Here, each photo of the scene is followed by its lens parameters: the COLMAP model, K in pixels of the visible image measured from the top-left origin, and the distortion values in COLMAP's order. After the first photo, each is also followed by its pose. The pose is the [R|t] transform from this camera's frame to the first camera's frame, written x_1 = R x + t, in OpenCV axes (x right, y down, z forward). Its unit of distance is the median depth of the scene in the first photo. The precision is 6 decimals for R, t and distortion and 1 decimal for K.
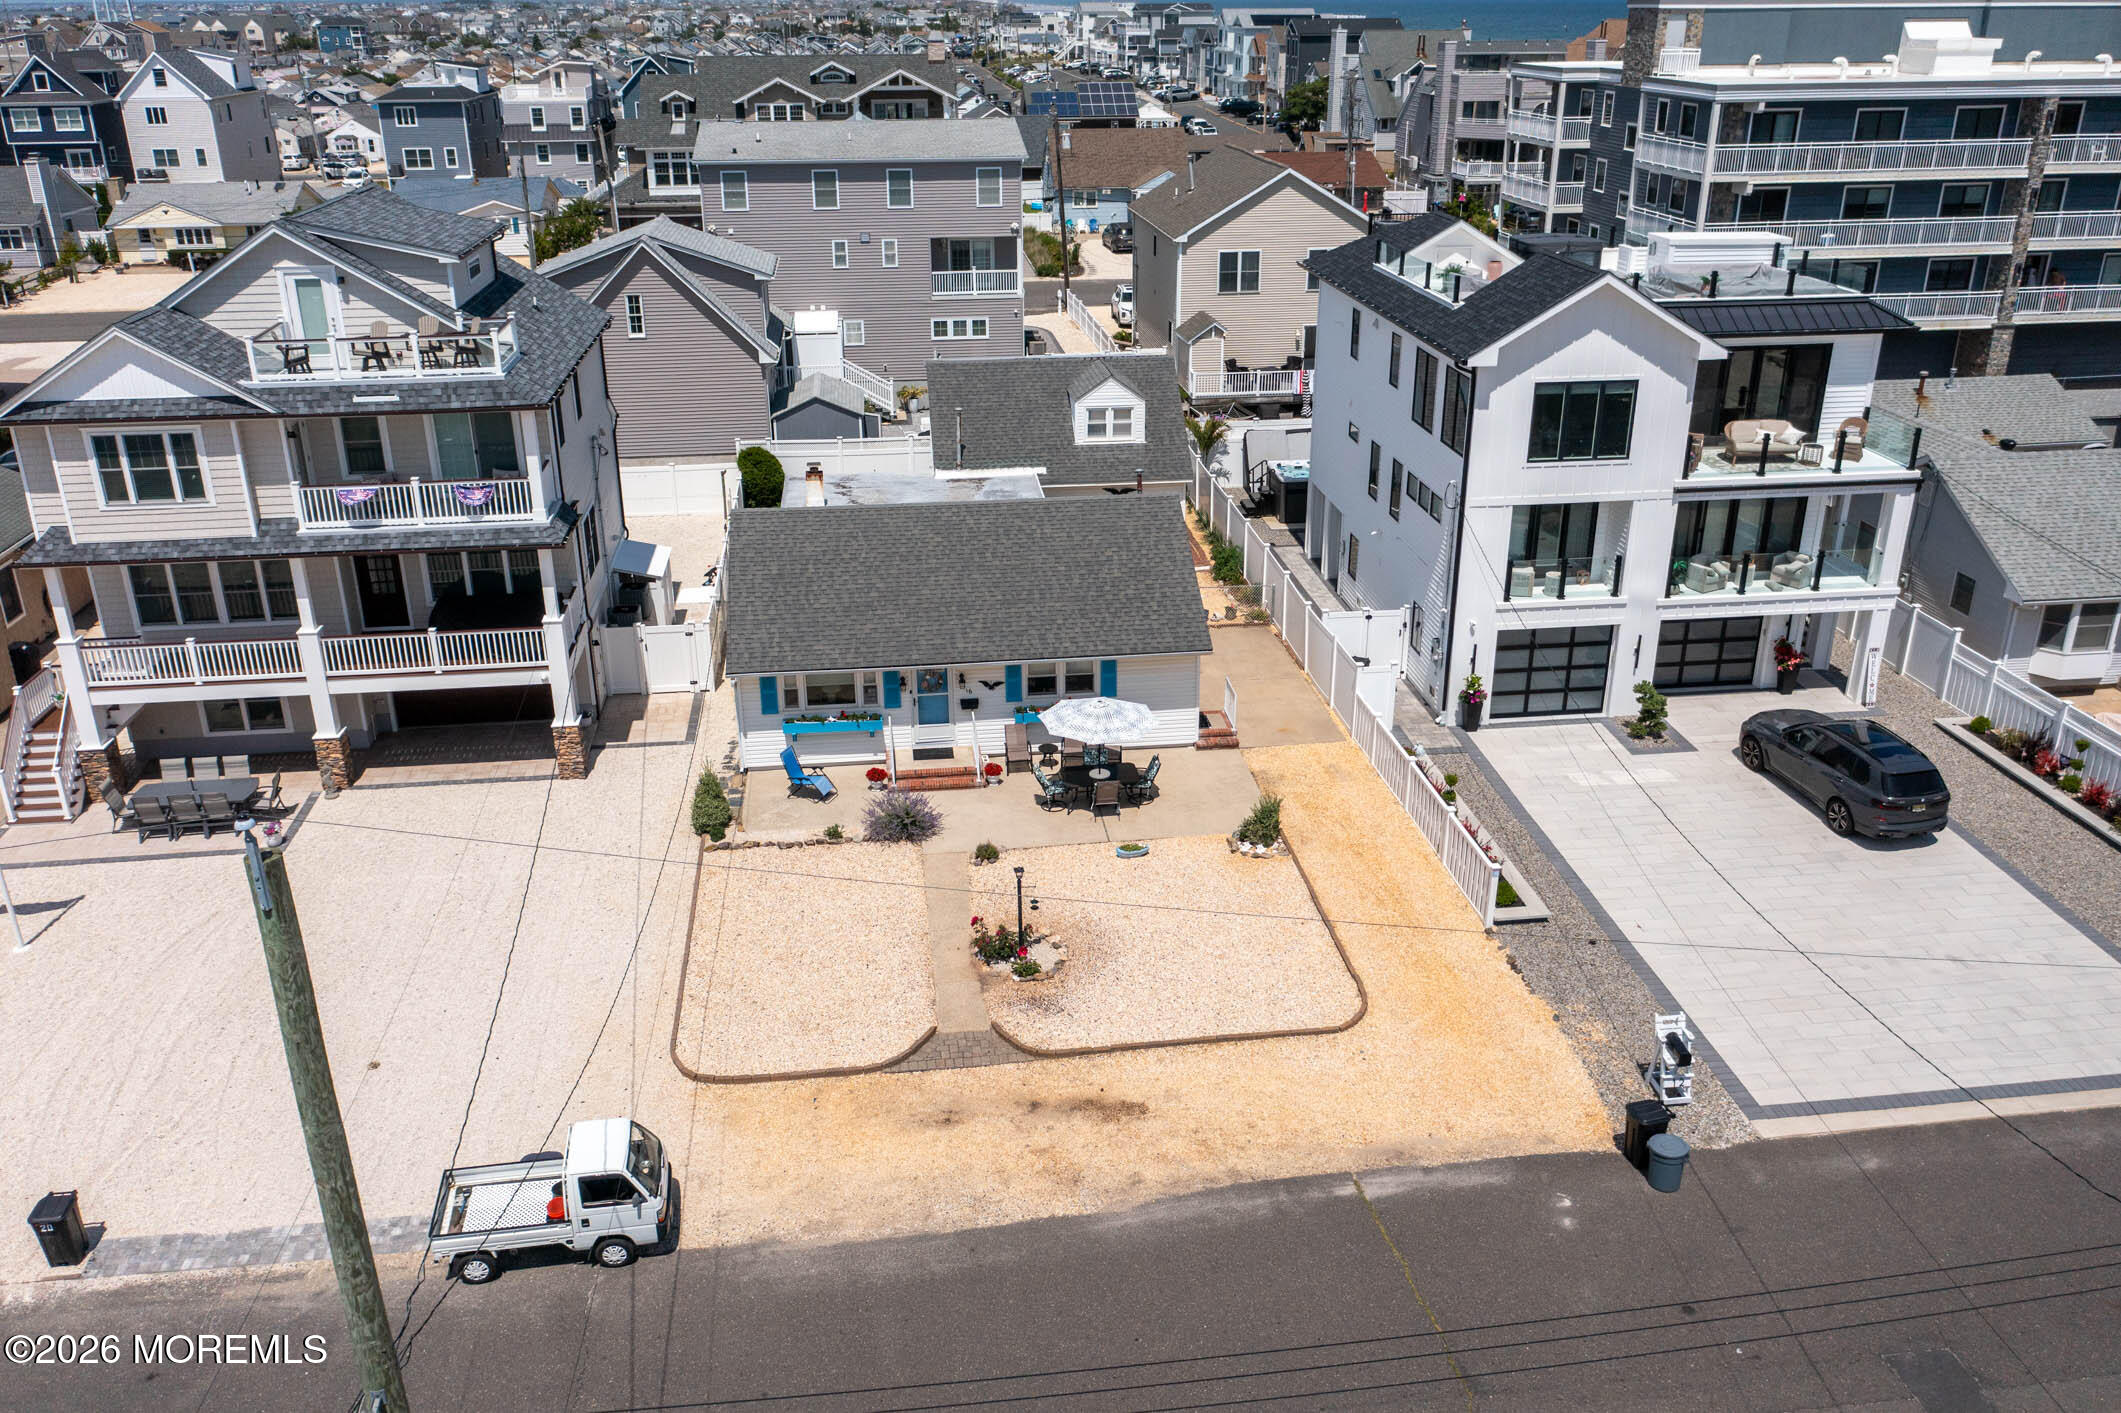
lens RADIAL K [[1678.2, 0, 1060.5], [0, 1678.2, 706.5], [0, 0, 1]] dist [-0.009292, 0.008081]
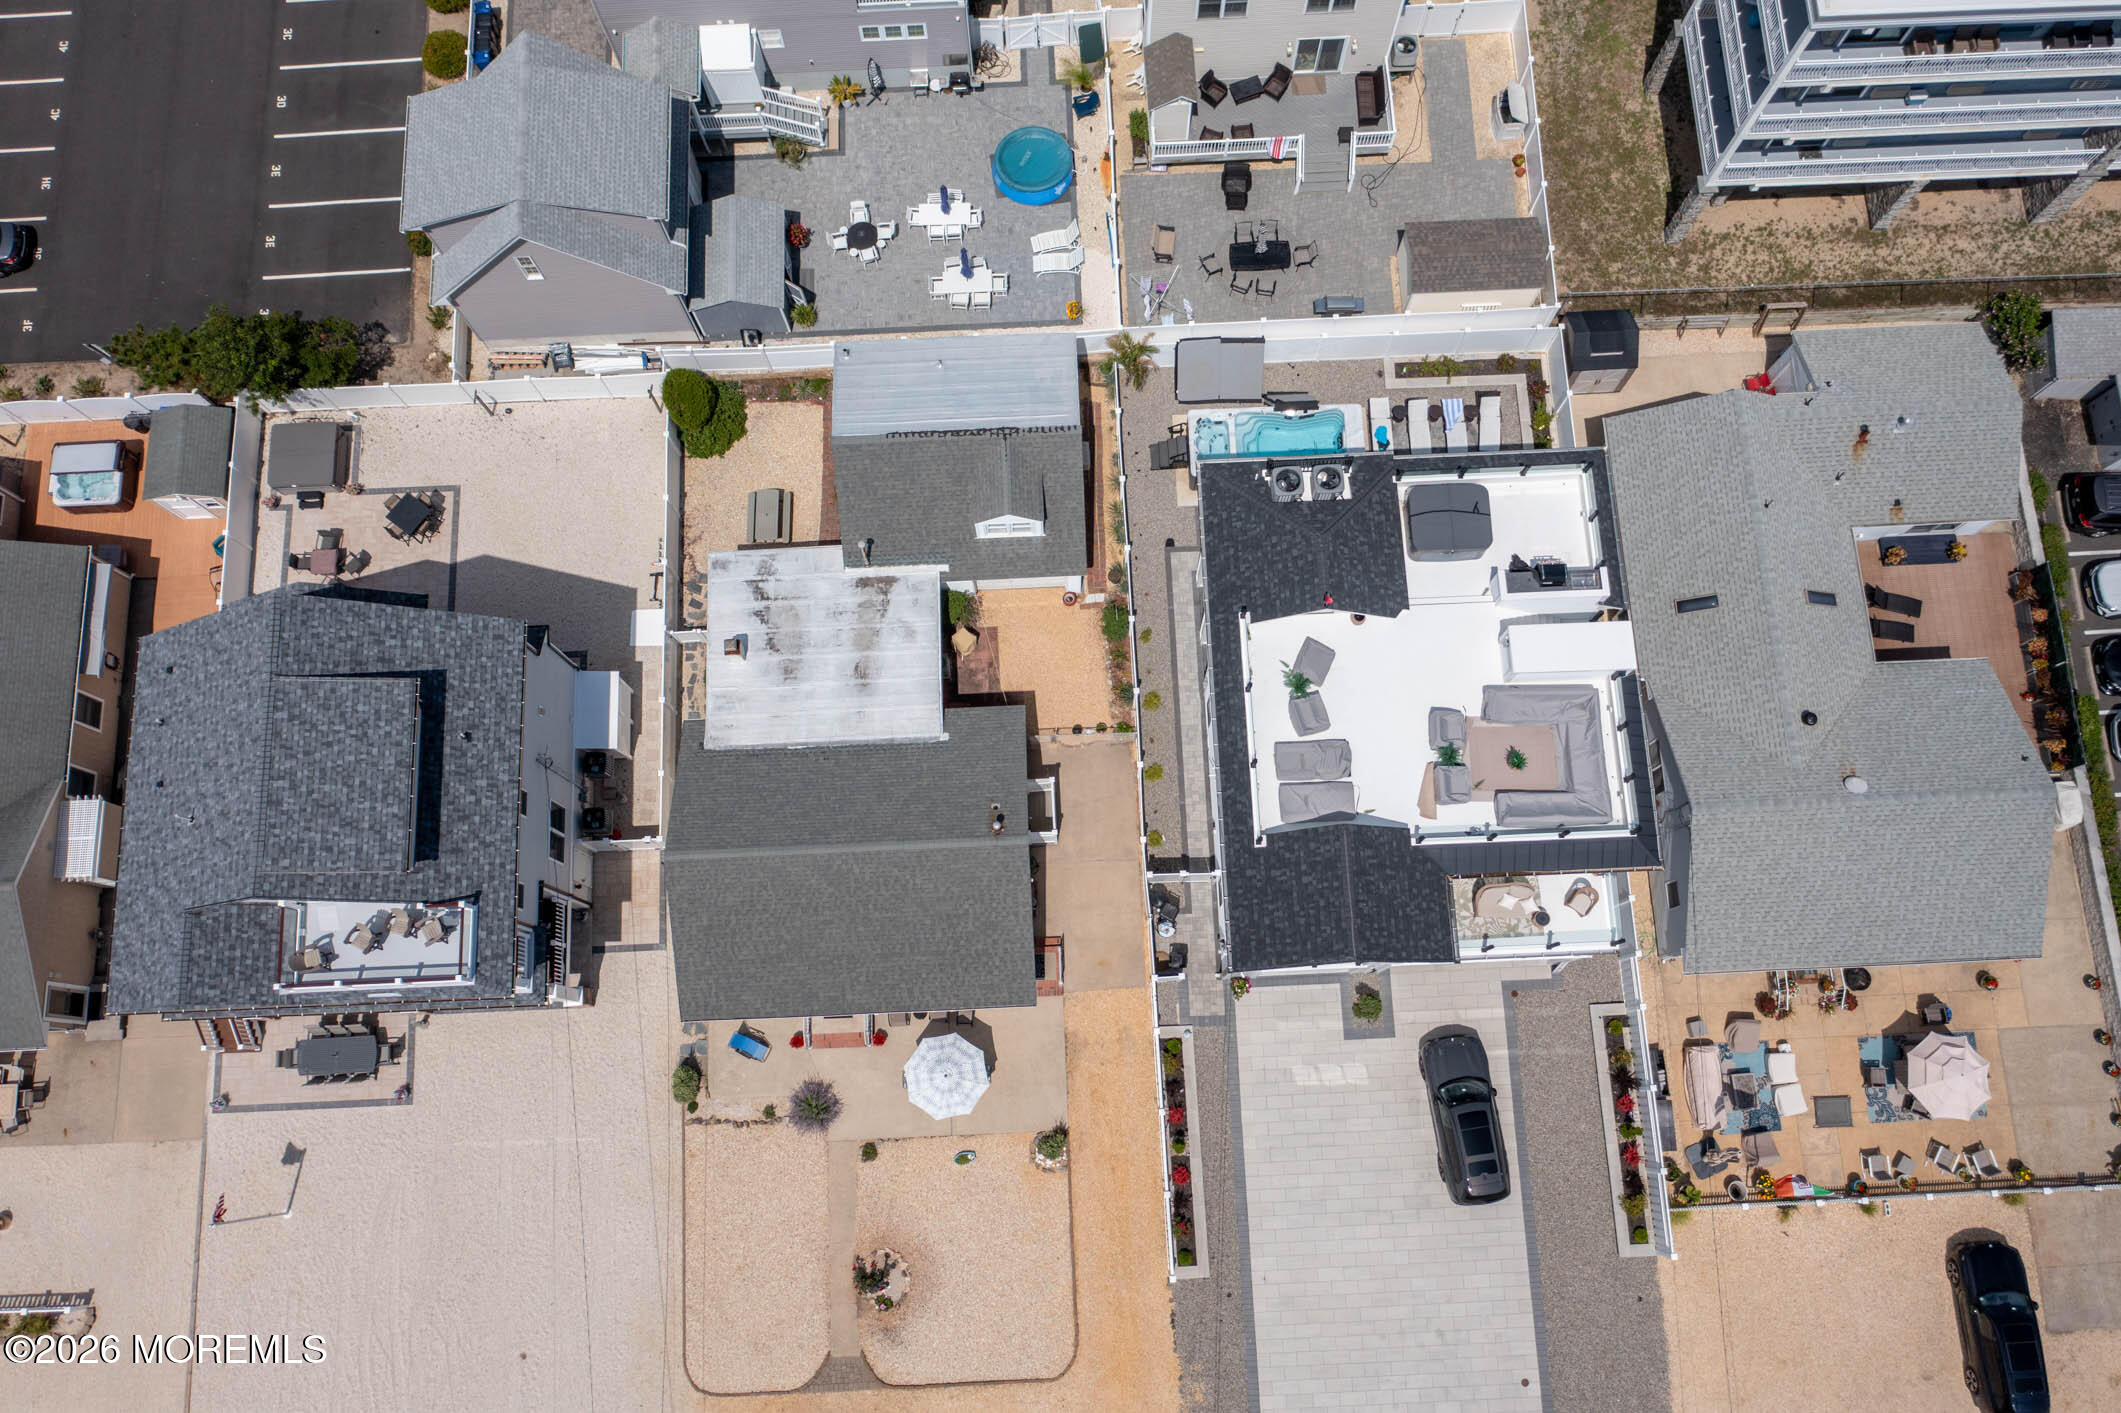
lens RADIAL K [[1680.0, 0, 1060.5], [0, 1680.0, 706.5], [0, 0, 1]] dist [-0.013806, 0.000195]
pose [[0.997193, 0.070602, -0.024945, 0.128876], [-0.021491, 0.588970, 0.807869, -1.286751], [0.071730, -0.805065, 0.588834, 0.409343]]
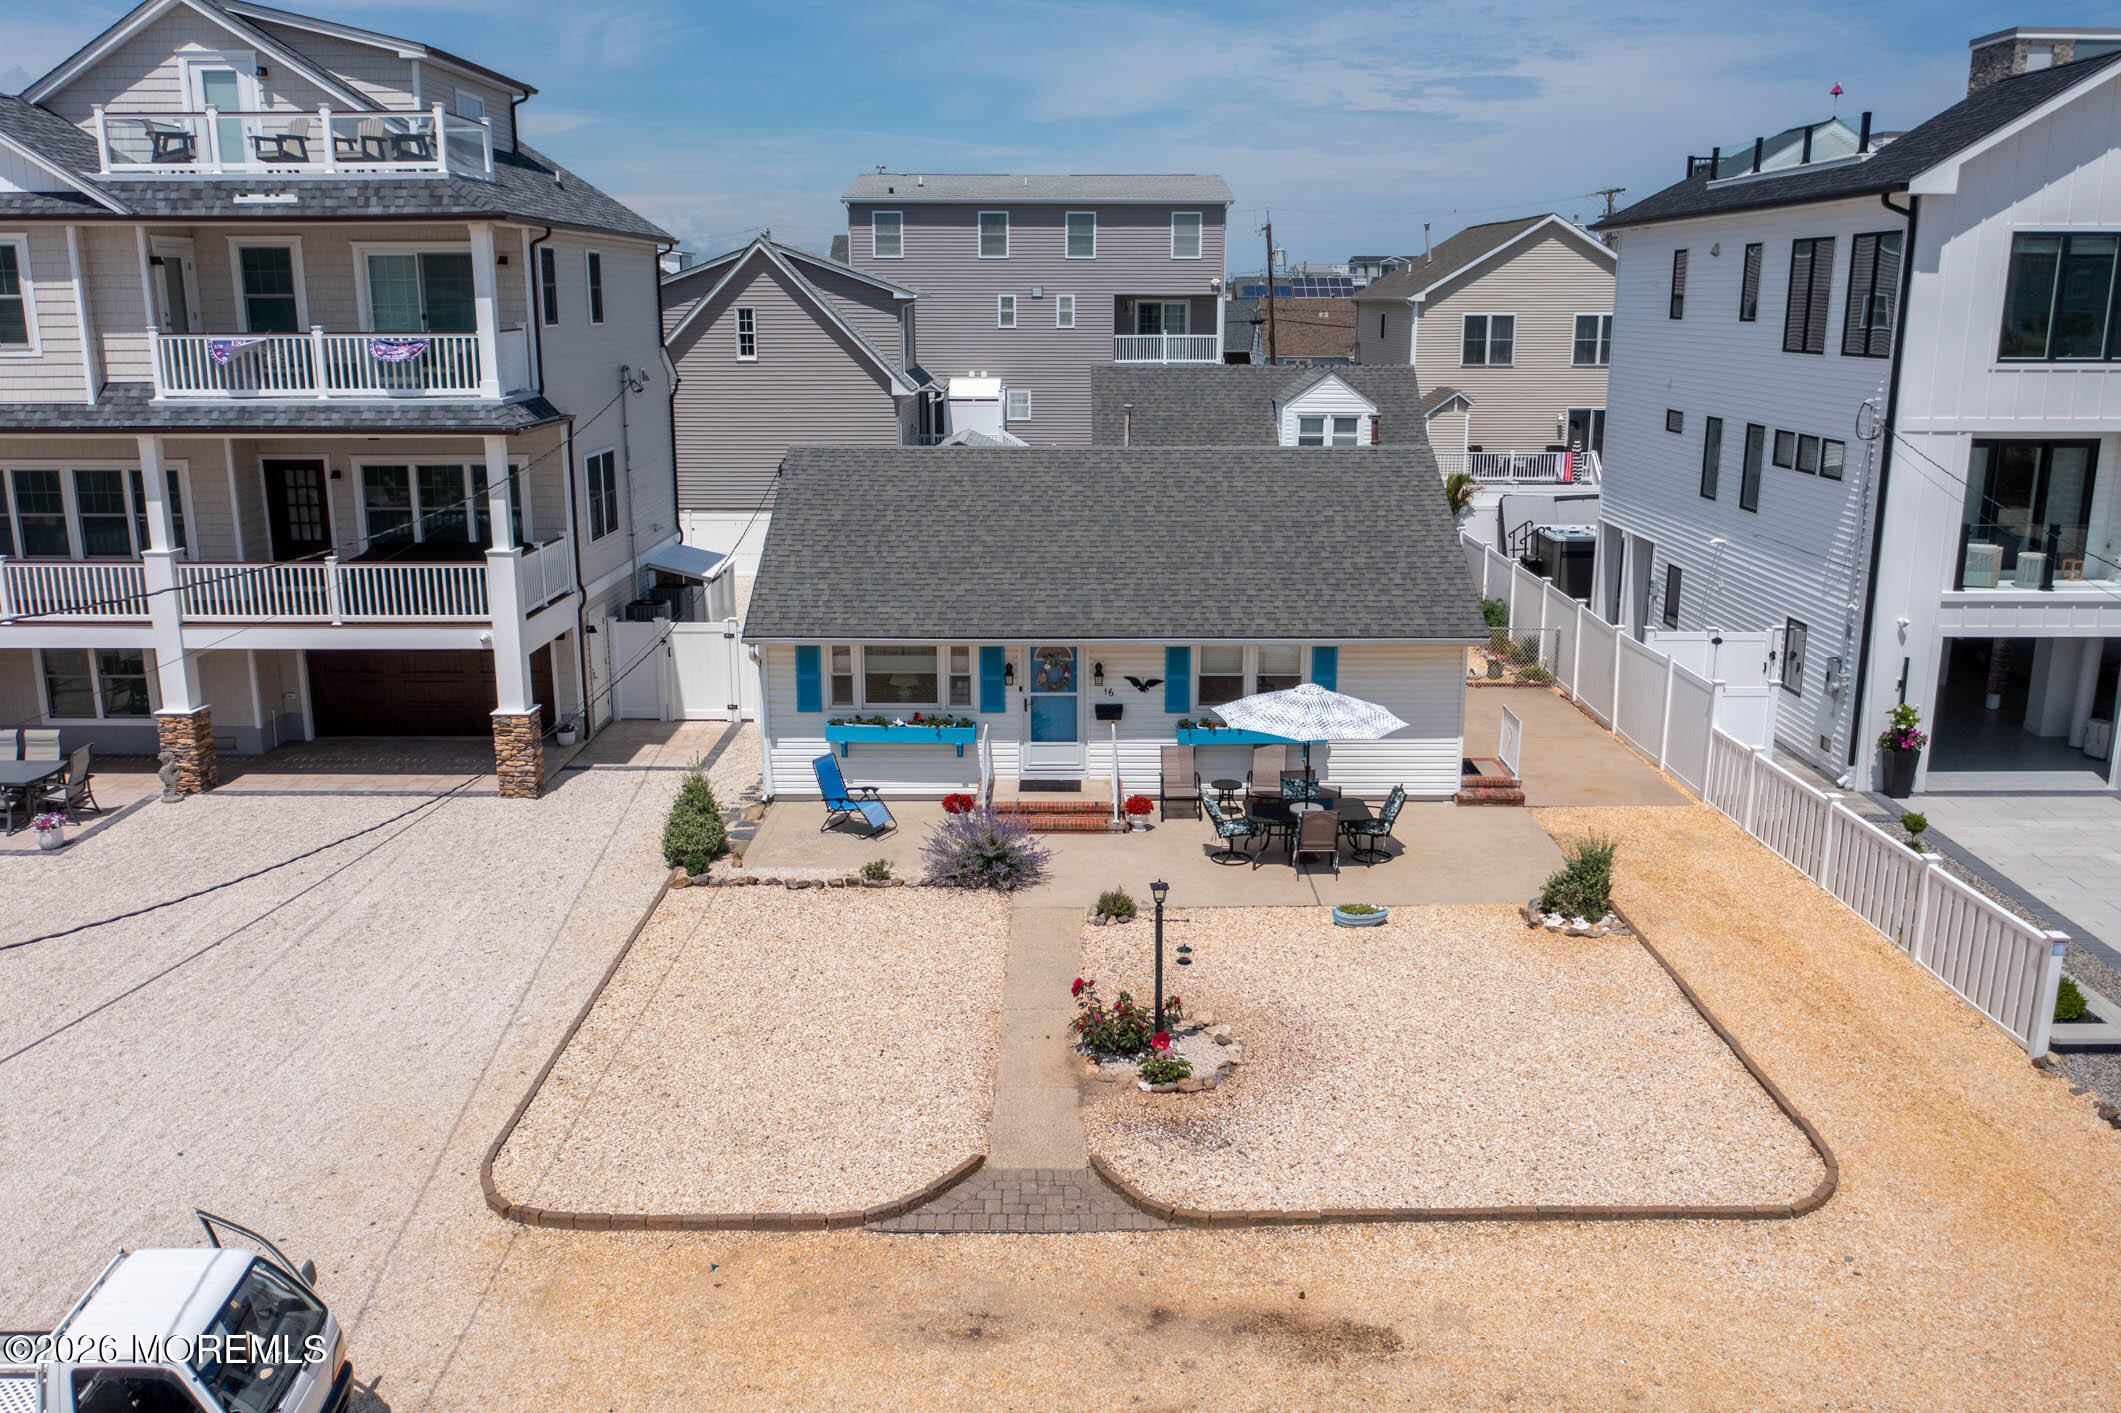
lens RADIAL K [[1680.0, 0, 1060.5], [0, 1680.0, 706.5], [0, 0, 1]] dist [-0.013806, 0.000195]
pose [[0.992265, 0.035416, -0.118982, 0.005354], [-0.054223, 0.985827, -0.158759, 0.104967], [0.111673, 0.163983, 0.980122, 0.364179]]
